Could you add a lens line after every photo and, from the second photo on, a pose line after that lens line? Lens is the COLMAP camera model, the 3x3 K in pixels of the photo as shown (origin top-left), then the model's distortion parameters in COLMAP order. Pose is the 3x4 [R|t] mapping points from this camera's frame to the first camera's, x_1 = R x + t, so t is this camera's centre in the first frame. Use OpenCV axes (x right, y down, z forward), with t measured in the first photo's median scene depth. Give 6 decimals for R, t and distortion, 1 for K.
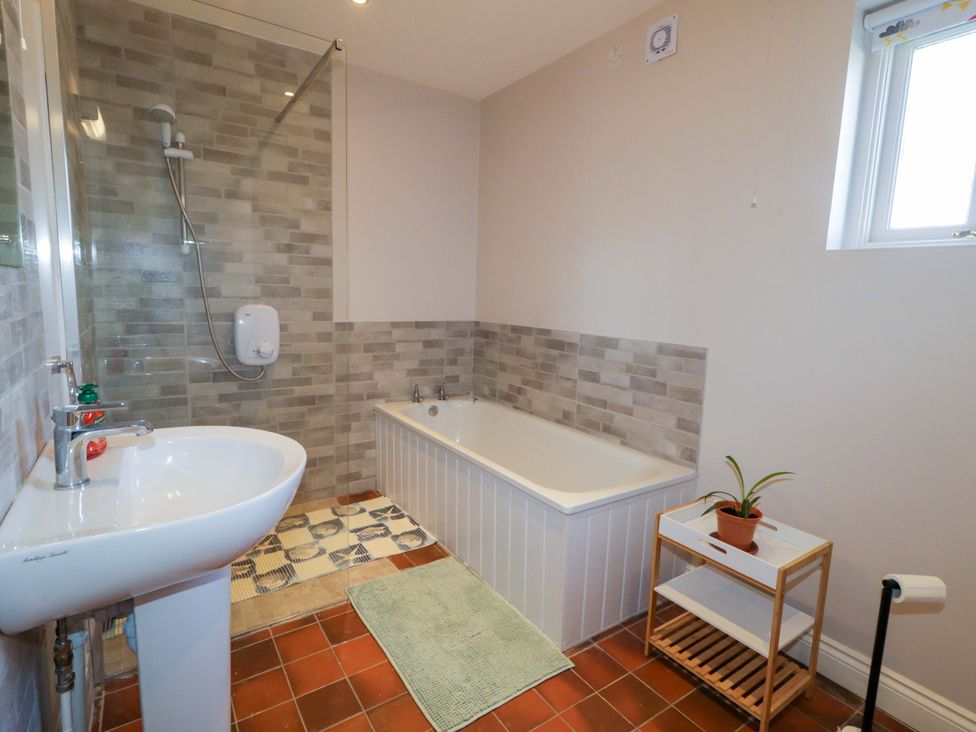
lens RADIAL K [[508.2, 0, 493.0], [0, 508.2, 359.9], [0, 0, 1]] dist [0.002839, -0.000838]
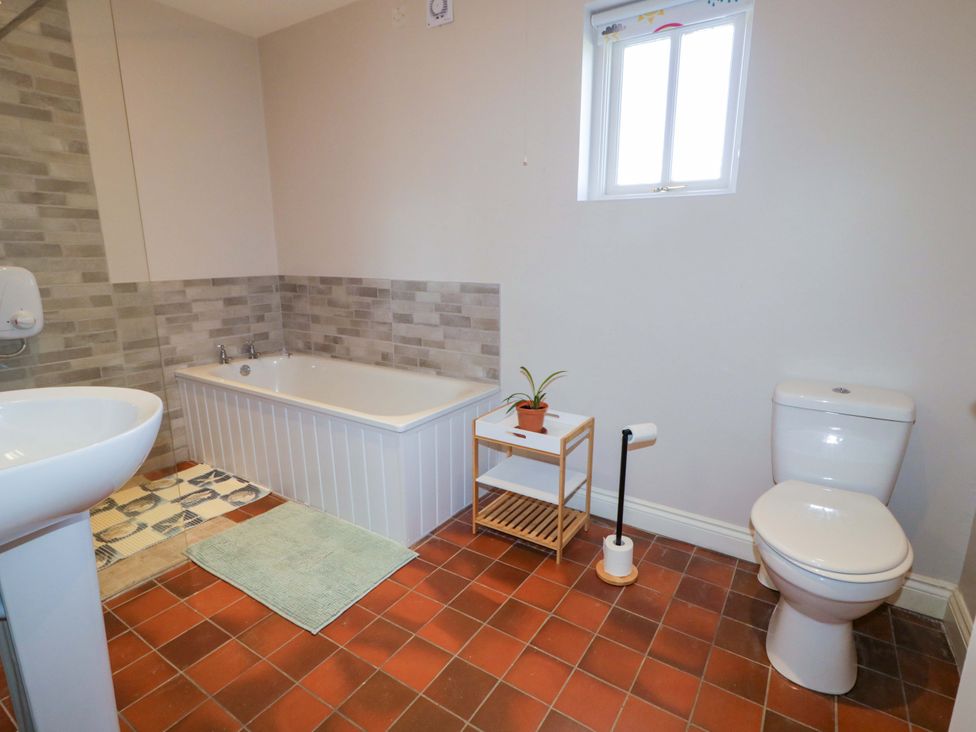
lens RADIAL K [[508.2, 0, 493.0], [0, 508.2, 359.9], [0, 0, 1]] dist [0.002839, -0.000838]
pose [[0.923034, -0.112413, 0.367928, -0.046117], [0.079924, 0.991524, 0.102433, 0.024426], [-0.376324, -0.065143, 0.924195, -0.097521]]
